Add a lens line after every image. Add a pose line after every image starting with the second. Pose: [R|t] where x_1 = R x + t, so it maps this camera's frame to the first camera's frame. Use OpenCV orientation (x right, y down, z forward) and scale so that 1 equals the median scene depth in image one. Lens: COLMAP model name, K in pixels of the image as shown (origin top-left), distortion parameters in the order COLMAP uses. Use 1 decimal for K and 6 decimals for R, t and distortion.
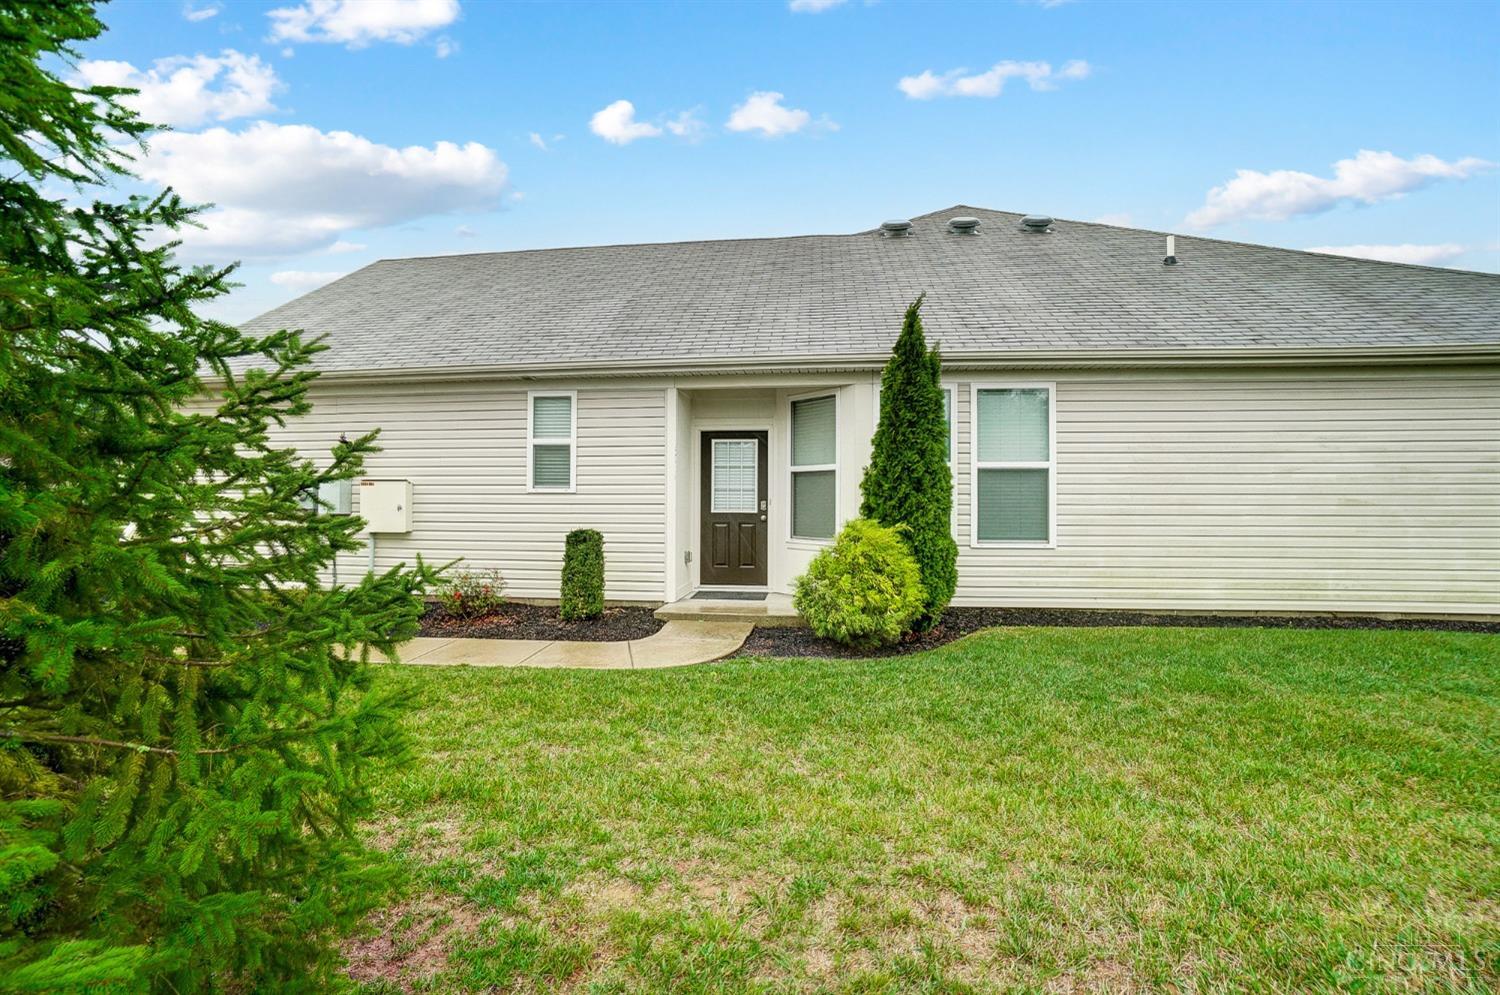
lens RADIAL K [[627.2, 0, 750.0], [0, 627.2, 497.5], [0, 0, 1]] dist [-0.000432, 0.000436]
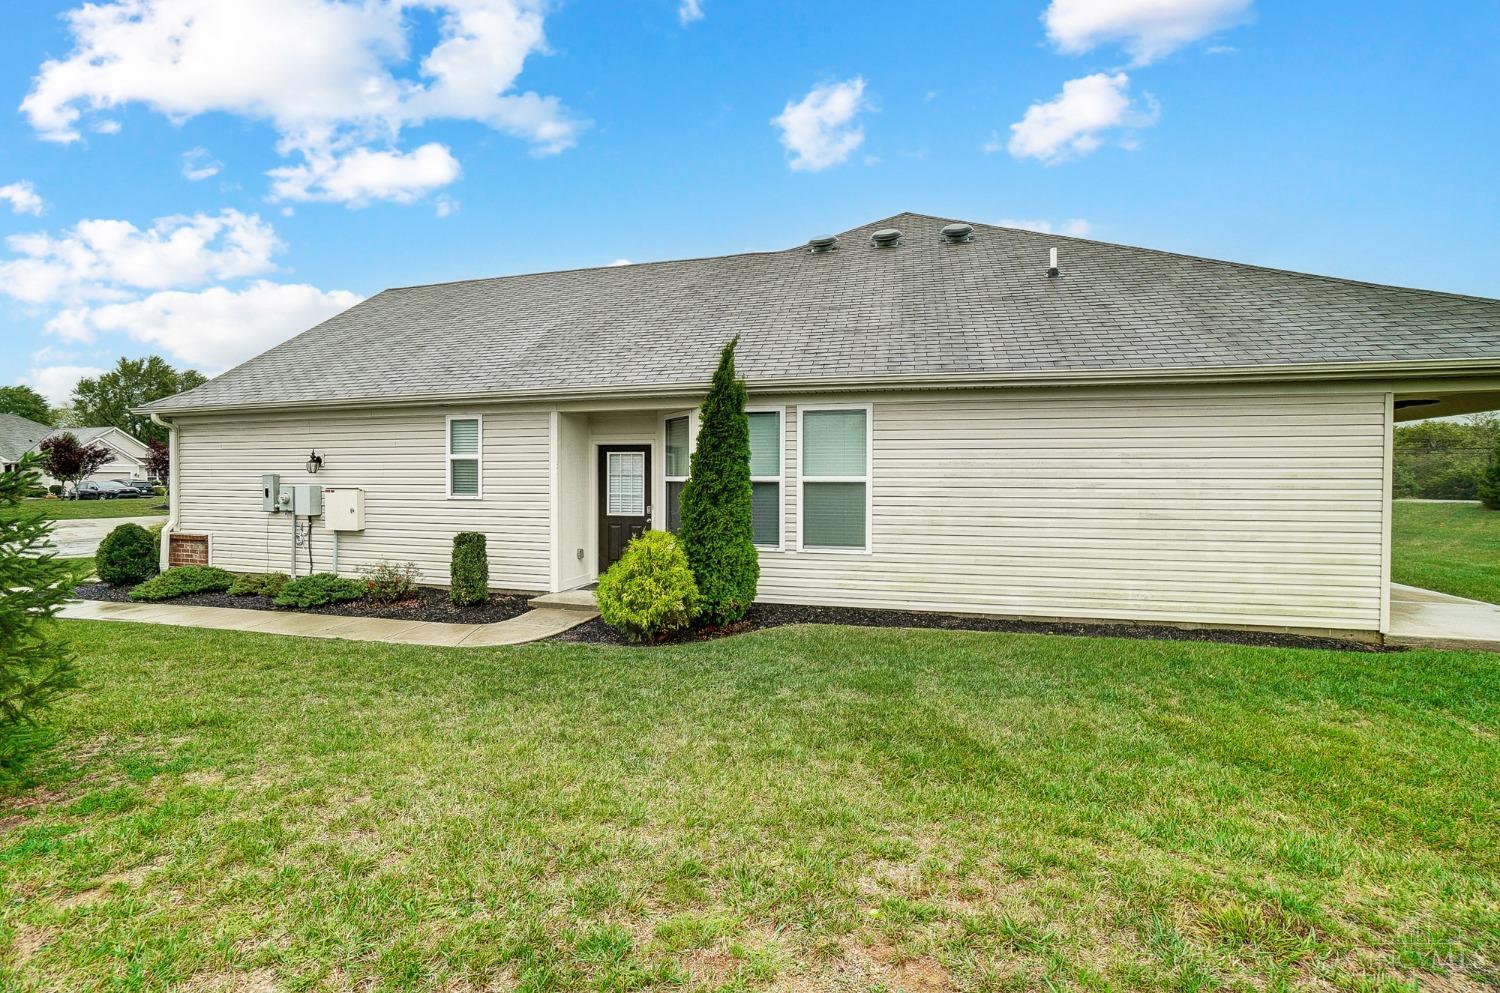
lens RADIAL K [[627.2, 0, 750.0], [0, 627.2, 496.5], [0, 0, 1]] dist [-0.000432, 0.000436]
pose [[0.989721, 0.006503, -0.142862, 0.413002], [-0.002676, 0.999633, 0.026964, -0.048240], [0.142985, -0.026304, 0.989375, -0.121856]]
